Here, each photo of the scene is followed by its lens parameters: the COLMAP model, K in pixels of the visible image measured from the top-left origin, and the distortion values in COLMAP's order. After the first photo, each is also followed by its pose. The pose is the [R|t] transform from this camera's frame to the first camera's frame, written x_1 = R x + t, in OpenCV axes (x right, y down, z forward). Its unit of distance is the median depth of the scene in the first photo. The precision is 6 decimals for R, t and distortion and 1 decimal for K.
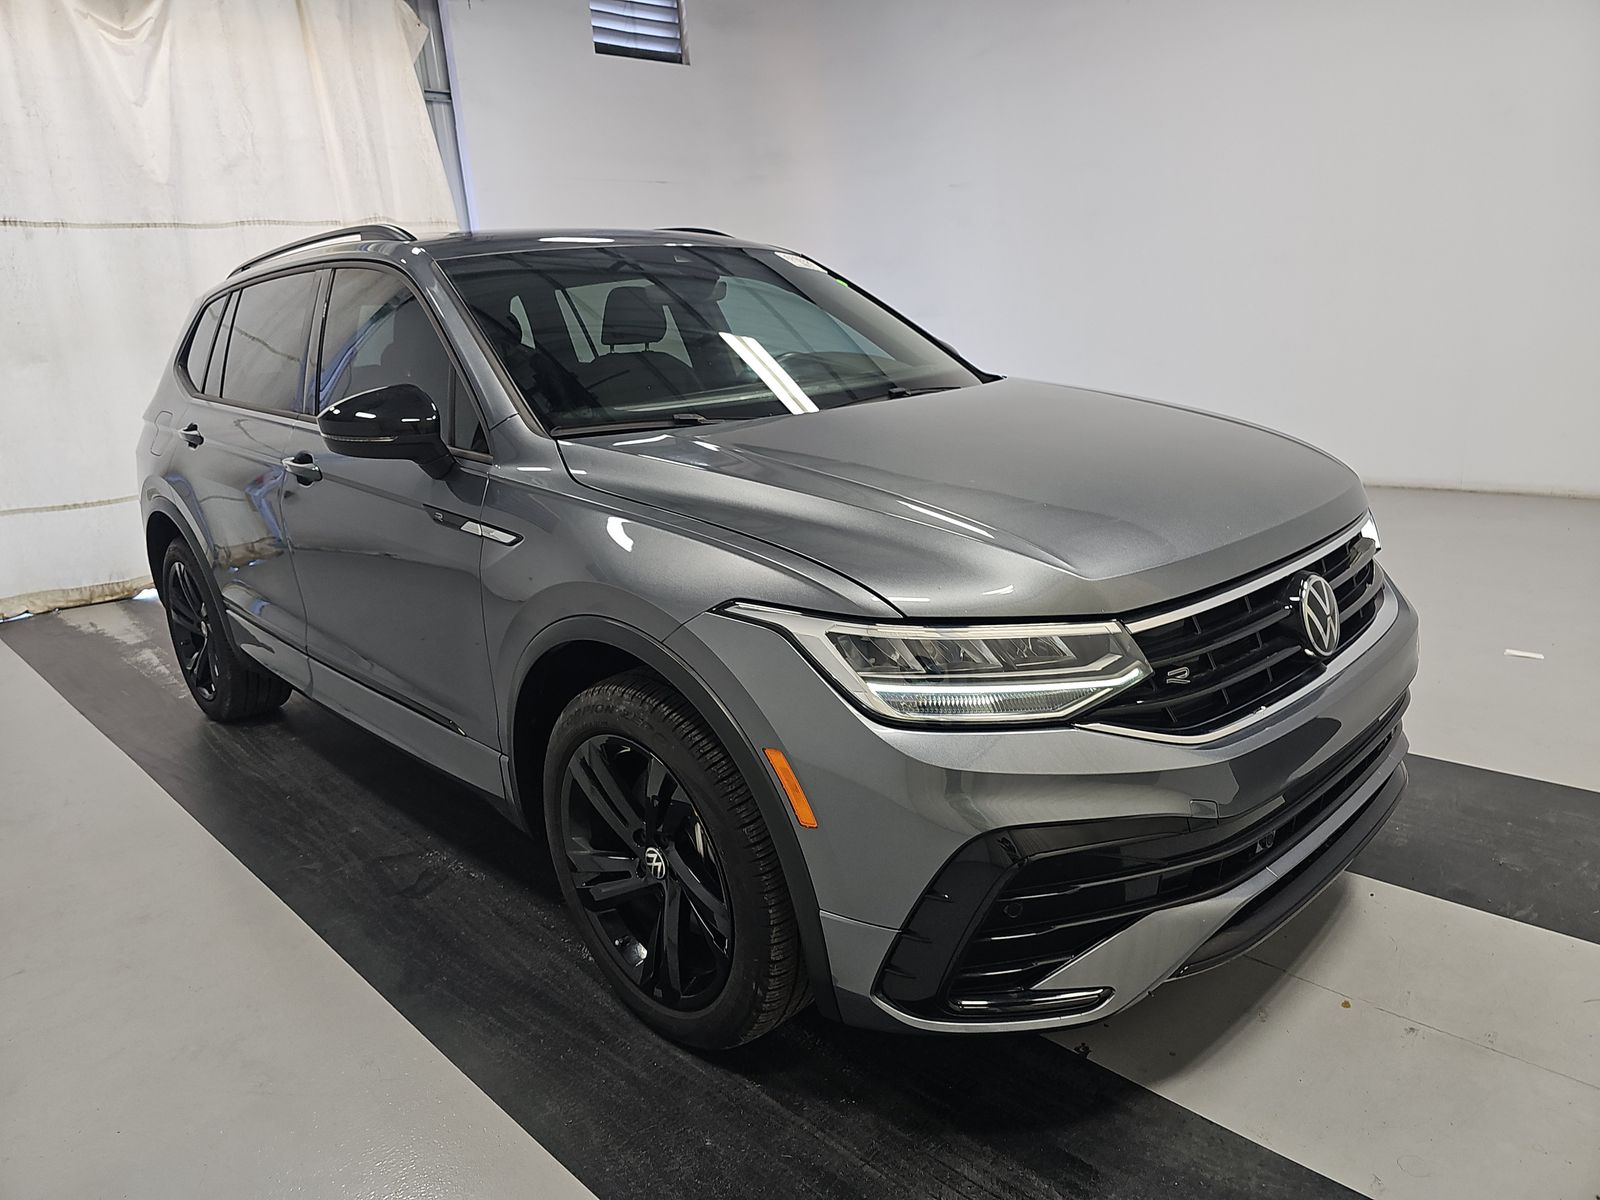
lens RADIAL K [[1060.5, 0, 793.9], [0, 1060.5, 598.6], [0, 0, 1]] dist [0.011189, -0.029194]
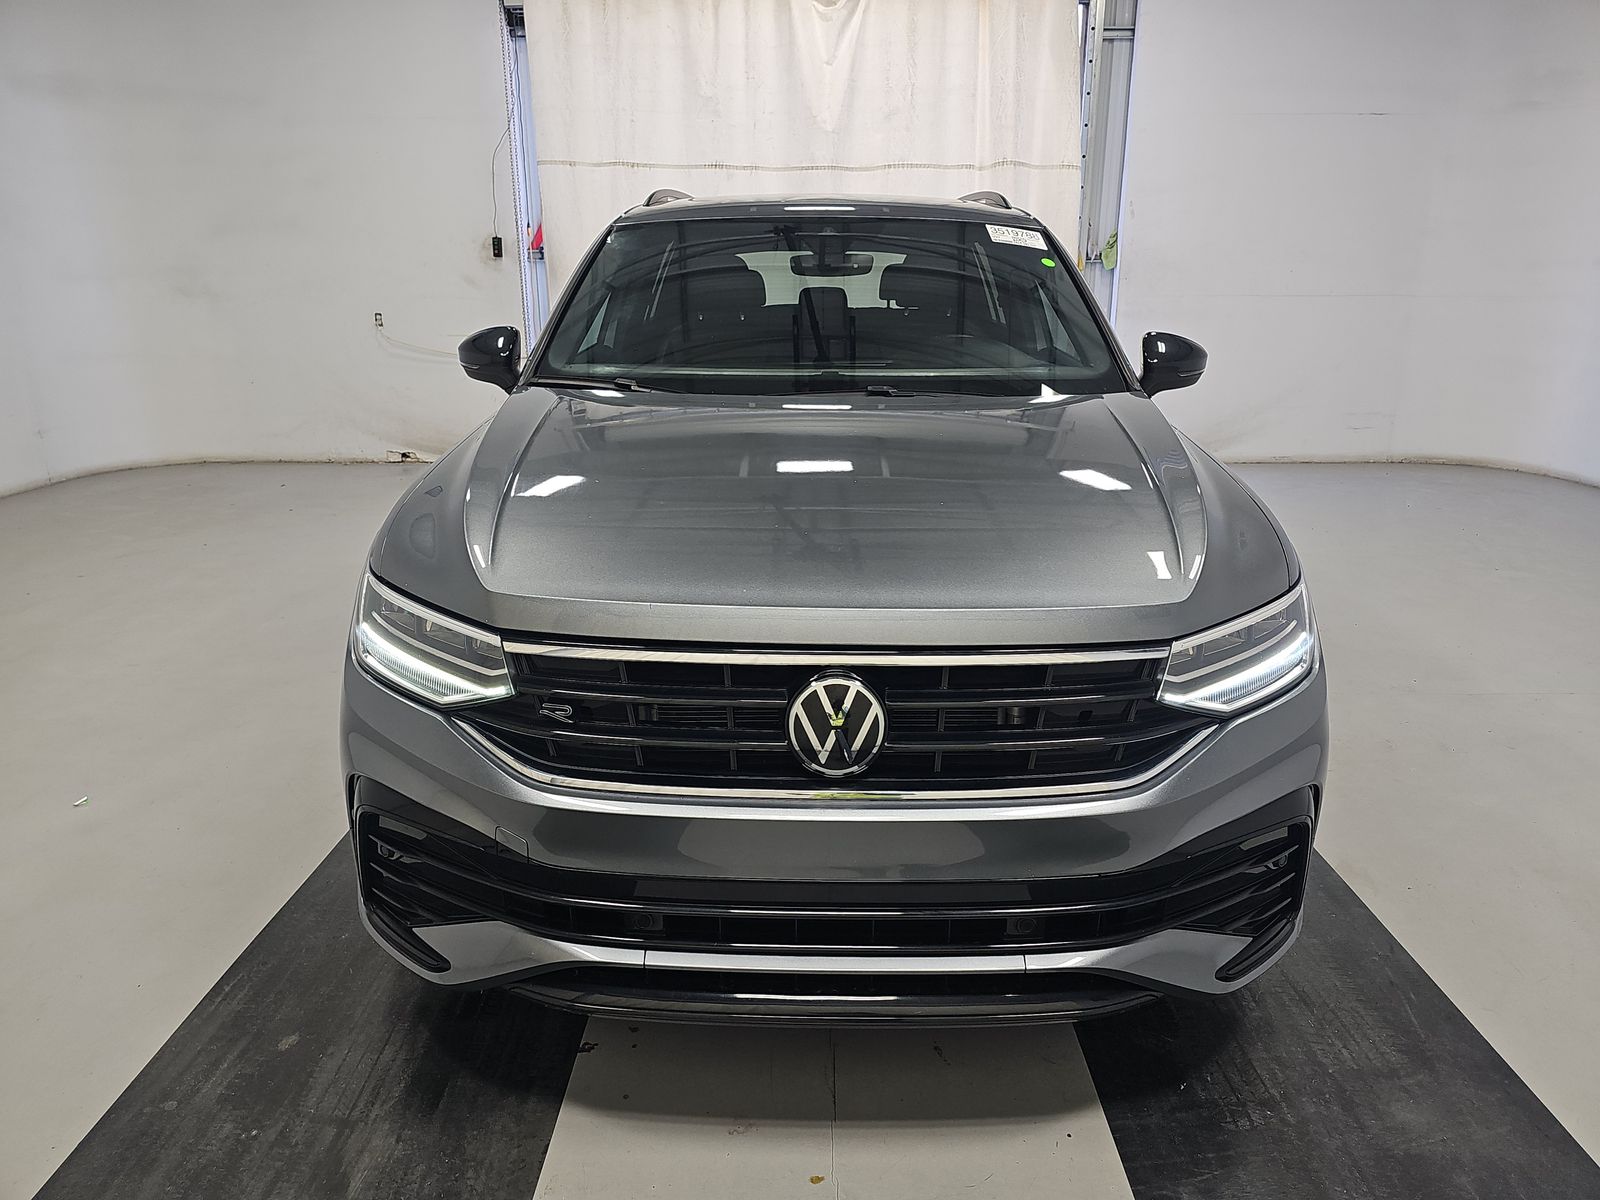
lens RADIAL K [[1060.5, 0, 797.2], [0, 1060.5, 598.5], [0, 0, 1]] dist [0.011189, -0.029194]
pose [[0.714139, 0.269746, -0.645944, 0.289488], [-0.228154, 0.962075, 0.149521, -0.058028], [0.661779, 0.040596, 0.748599, 0.104058]]
